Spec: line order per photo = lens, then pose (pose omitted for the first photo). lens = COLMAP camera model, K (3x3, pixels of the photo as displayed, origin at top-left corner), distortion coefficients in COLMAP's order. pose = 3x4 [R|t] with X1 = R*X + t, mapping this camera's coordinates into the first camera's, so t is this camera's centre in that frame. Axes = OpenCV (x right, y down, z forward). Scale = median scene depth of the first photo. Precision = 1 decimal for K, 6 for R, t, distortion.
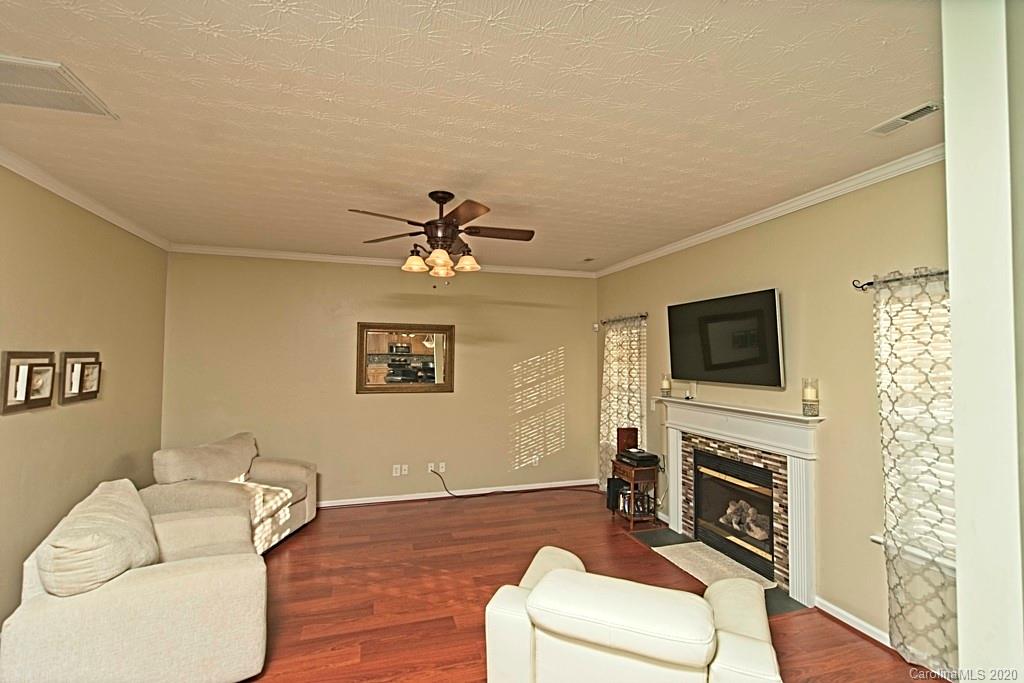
lens RADIAL K [[459.0, 0, 506.2], [0, 459.0, 338.8], [0, 0, 1]] dist [0.015951, -0.008121]
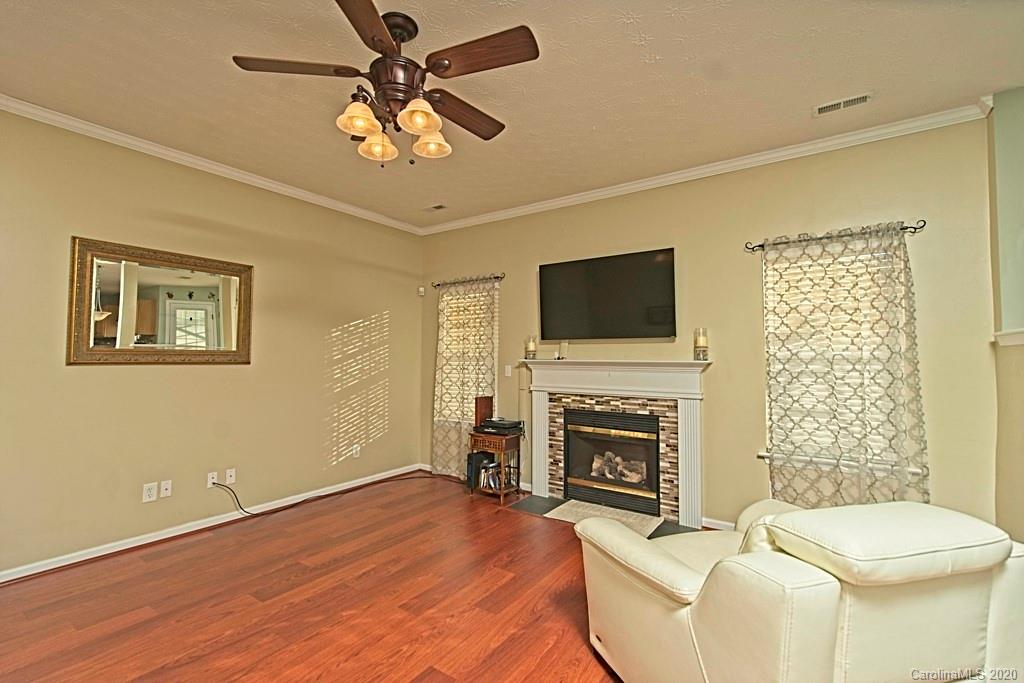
lens RADIAL K [[459.0, 0, 506.2], [0, 459.0, 338.8], [0, 0, 1]] dist [0.015951, -0.008121]
pose [[0.787164, 0.022749, 0.616324, -0.309878], [-0.024143, 0.999690, -0.006064, 0.096111], [-0.616271, -0.010107, 0.787470, 0.294320]]
